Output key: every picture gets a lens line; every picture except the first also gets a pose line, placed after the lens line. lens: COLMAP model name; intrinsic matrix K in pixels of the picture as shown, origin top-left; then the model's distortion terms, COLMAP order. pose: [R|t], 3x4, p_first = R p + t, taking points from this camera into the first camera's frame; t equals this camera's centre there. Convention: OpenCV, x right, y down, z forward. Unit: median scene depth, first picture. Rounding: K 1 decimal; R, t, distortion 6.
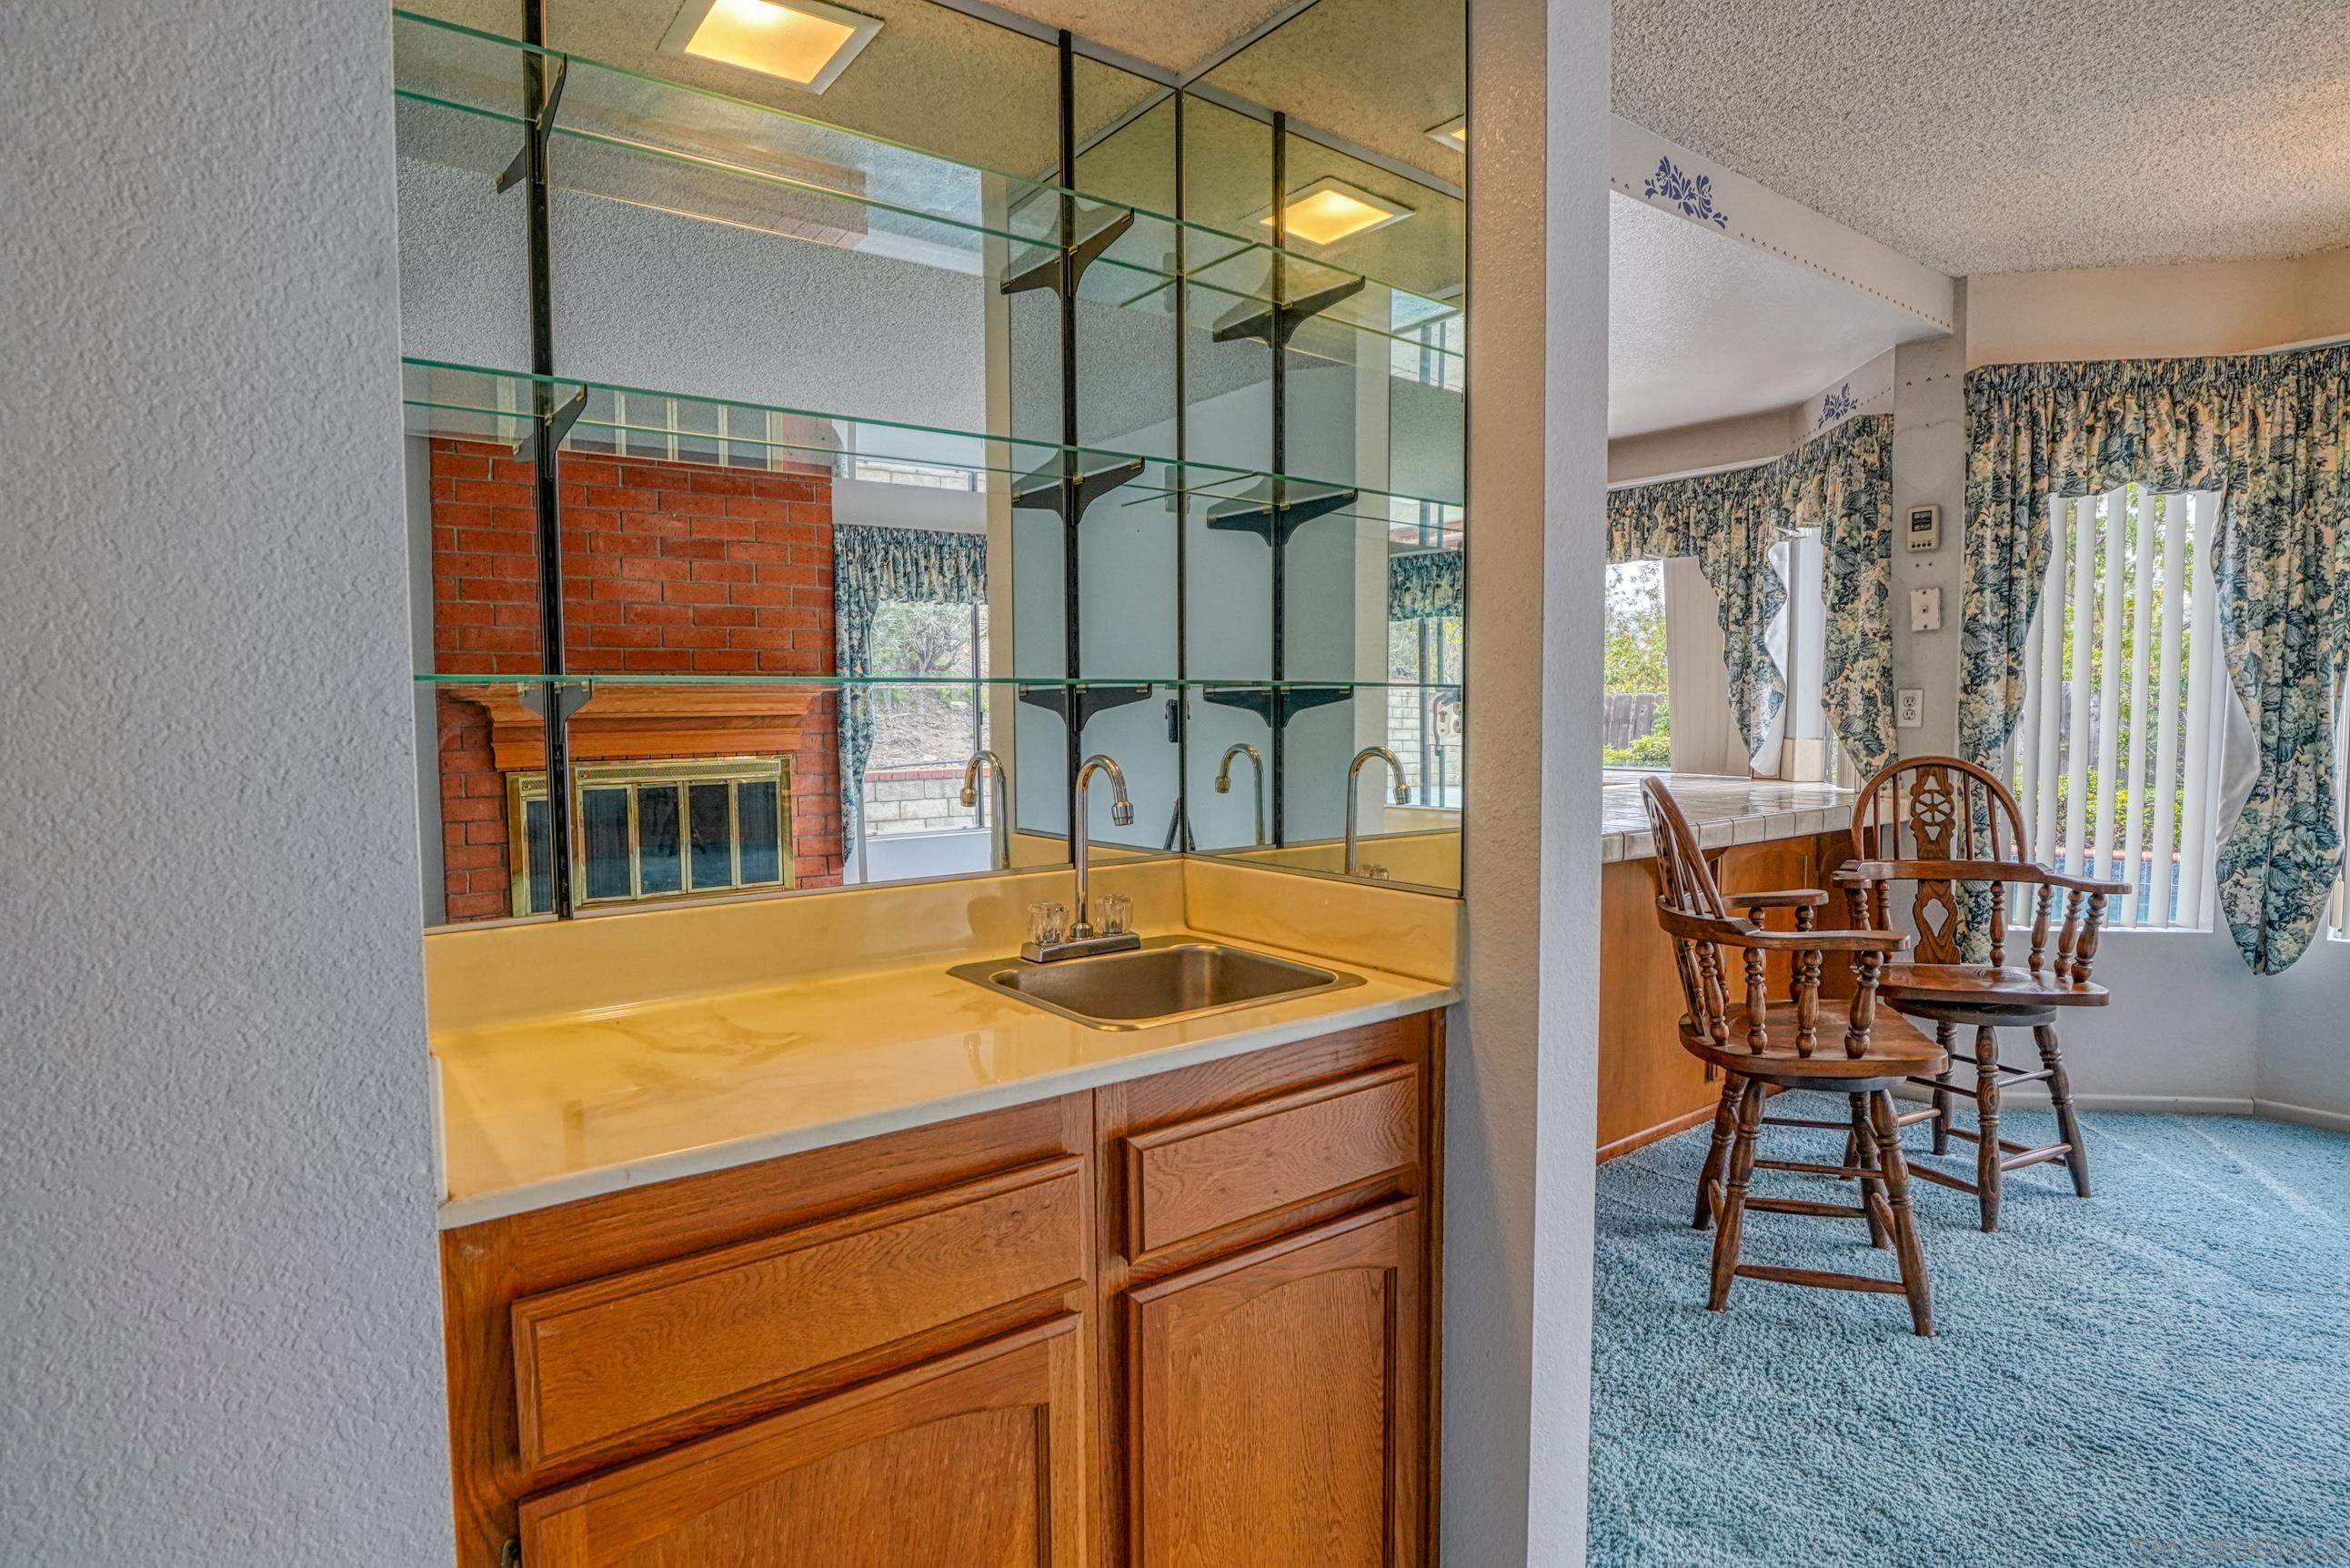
lens RADIAL K [[1249.9, 0, 1151.1], [0, 1249.9, 784.6], [0, 0, 1]] dist [-0.020423, -0.001349]
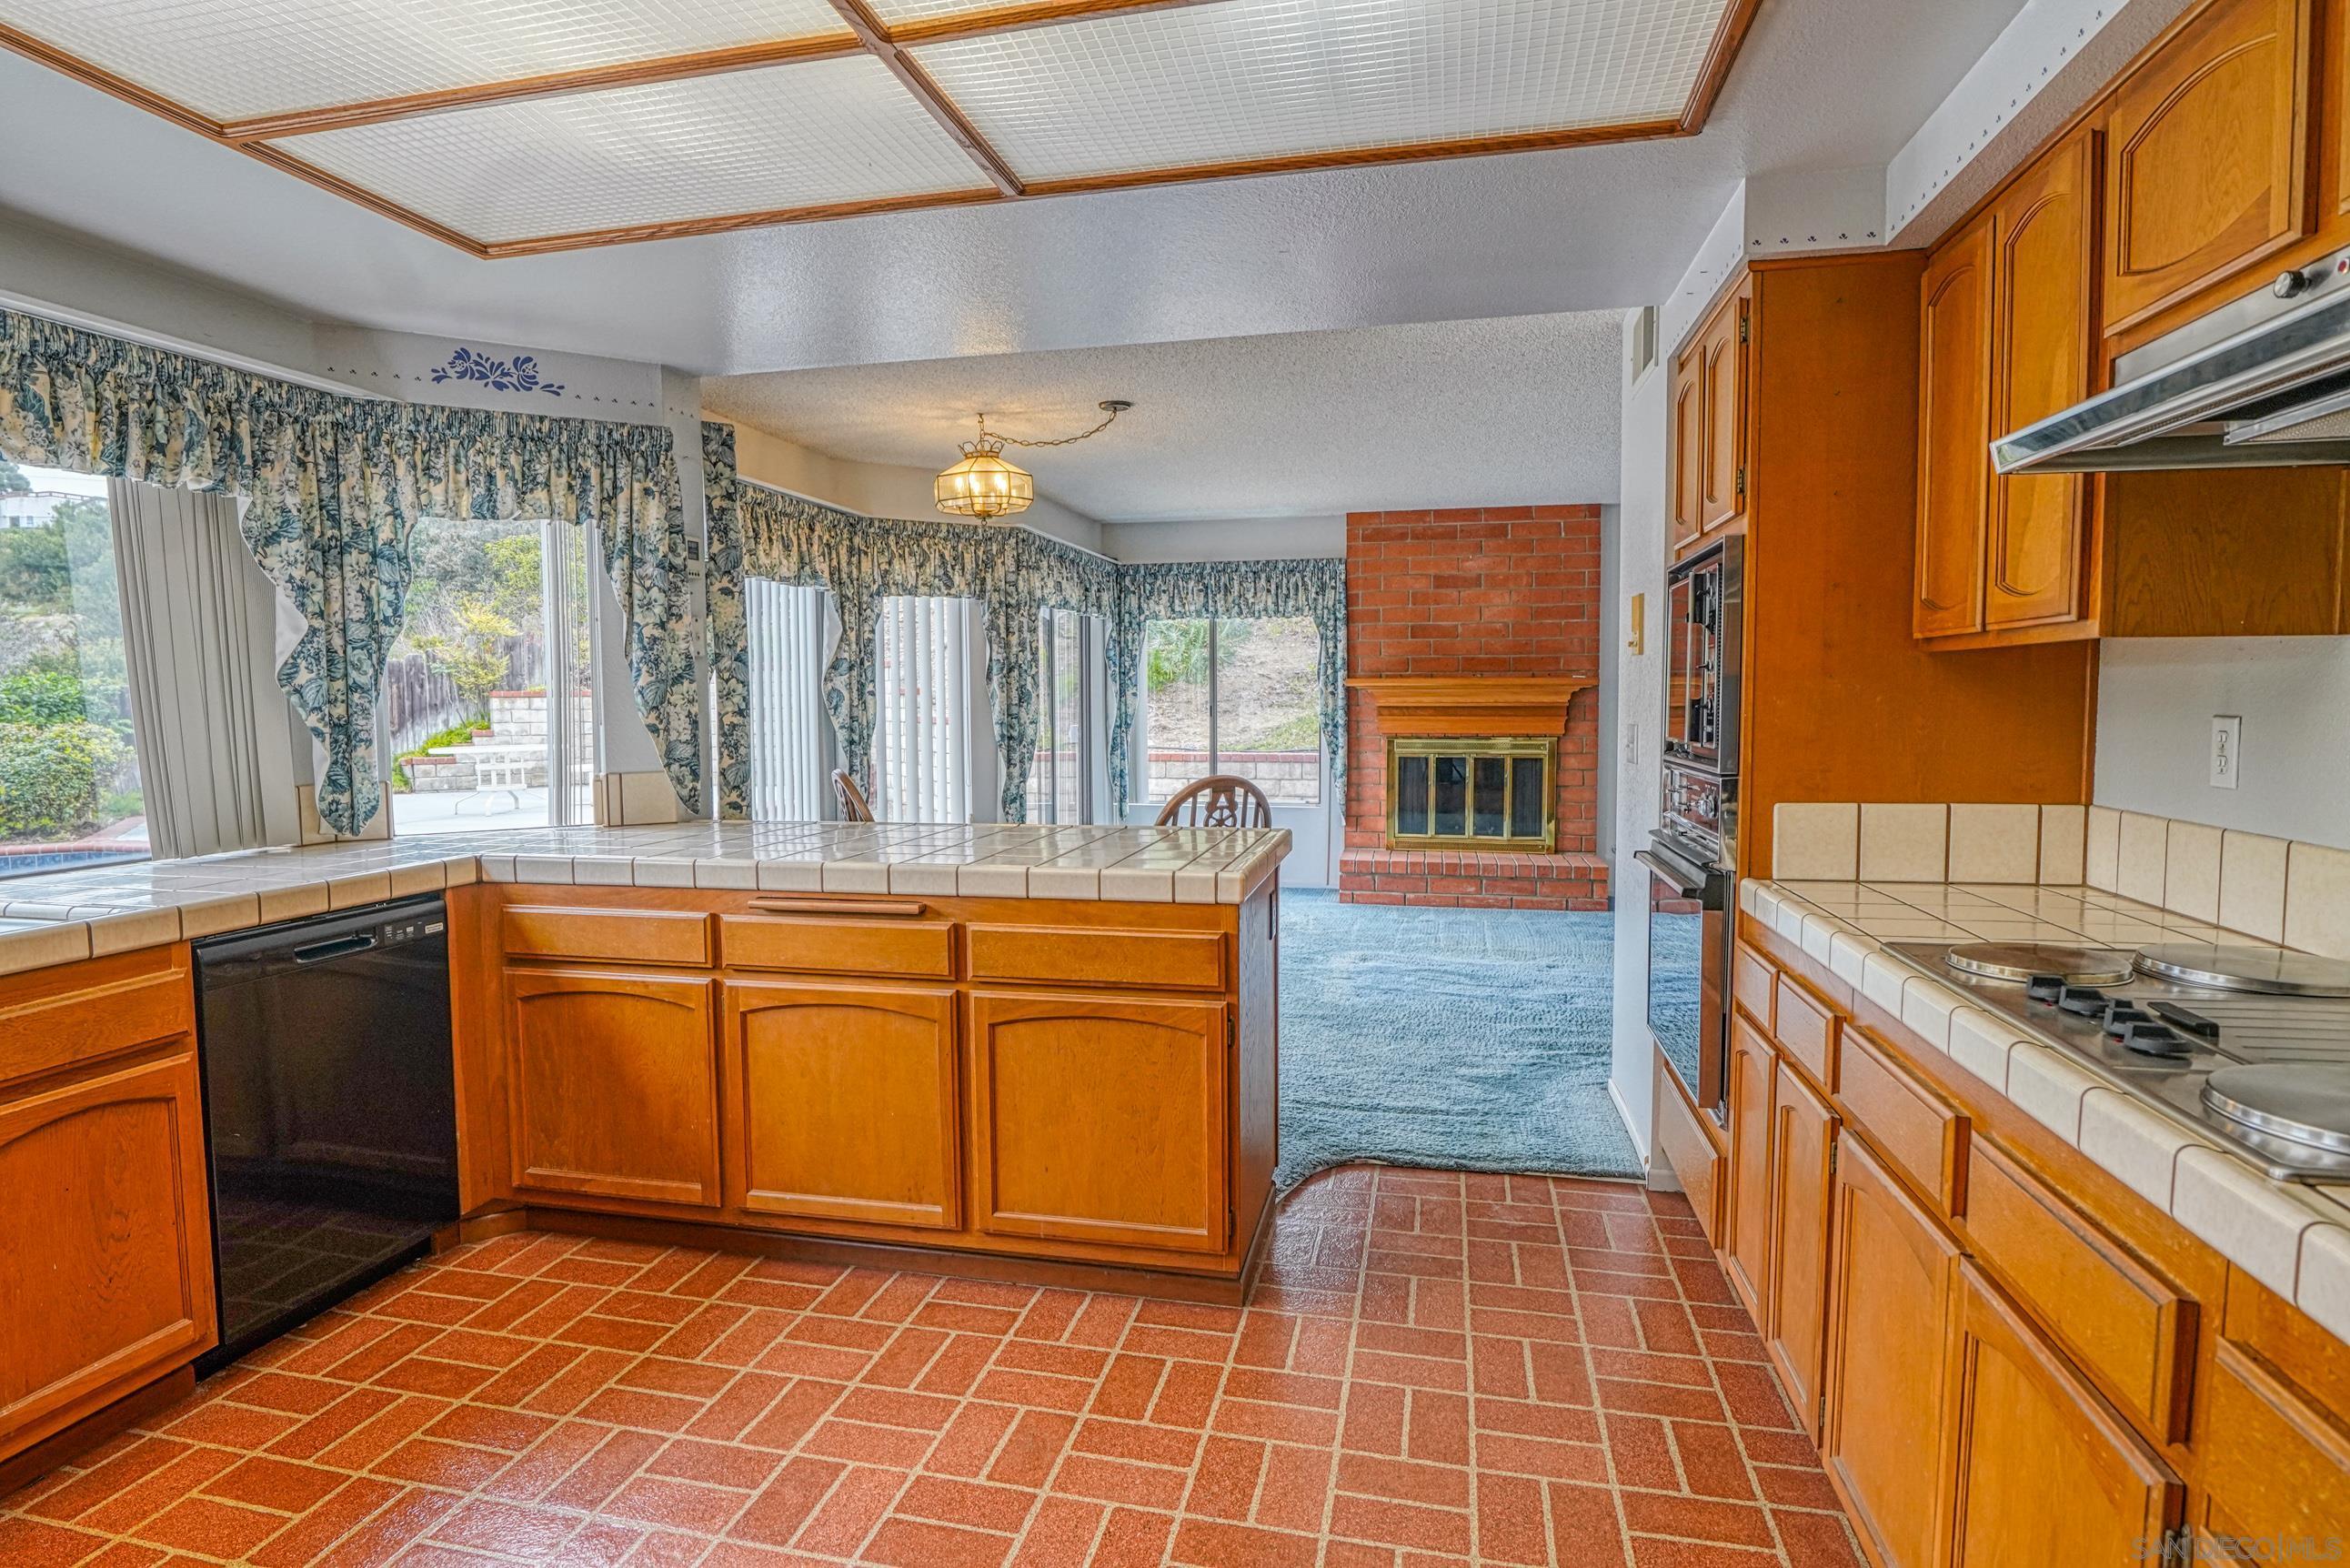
lens RADIAL K [[1249.9, 0, 1144.1], [0, 1249.9, 783.6], [0, 0, 1]] dist [-0.020423, -0.001349]
pose [[-0.646777, -0.040182, 0.761620, -0.454983], [0.061728, 0.992577, 0.104787, -0.113562], [-0.760177, 0.114787, -0.639496, 1.511863]]
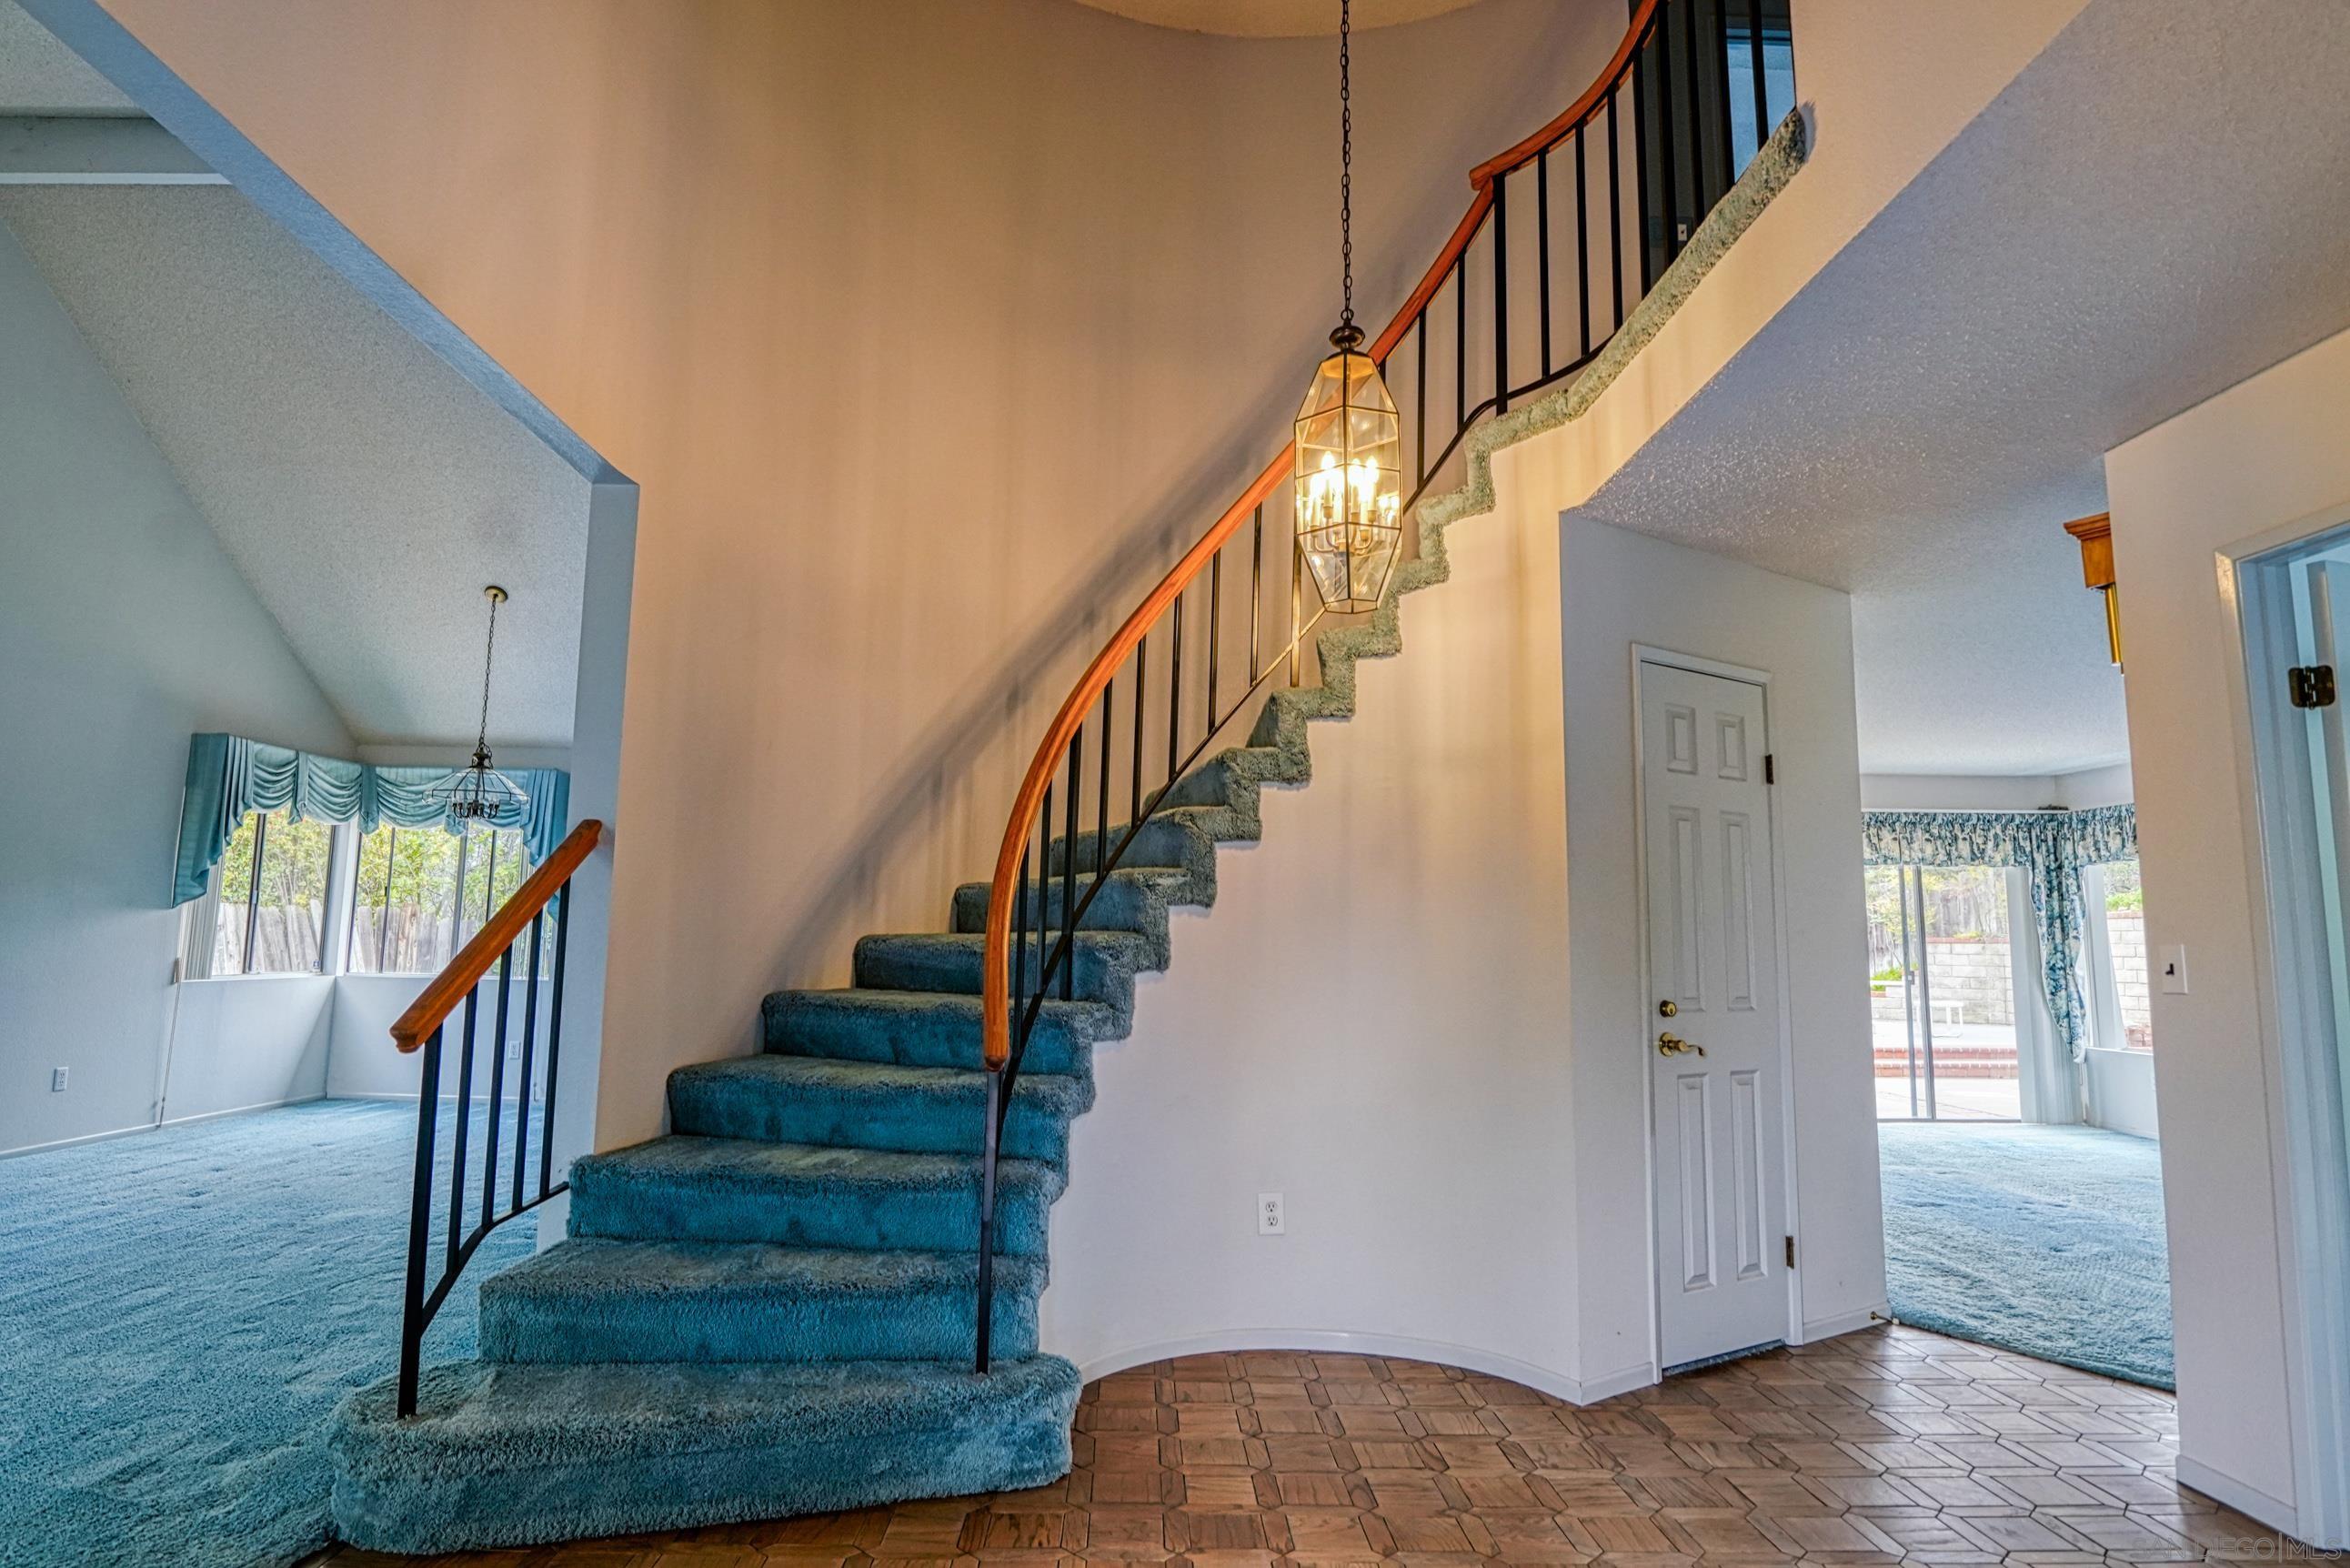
lens RADIAL K [[1249.9, 0, 1149.5], [0, 1249.9, 780.3], [0, 0, 1]] dist [-0.020423, -0.001349]
pose [[0.588664, 0.122946, 0.798974, -1.690622], [0.029581, 0.984429, -0.173278, 0.032367], [-0.807837, 0.125637, 0.575861, -0.028274]]
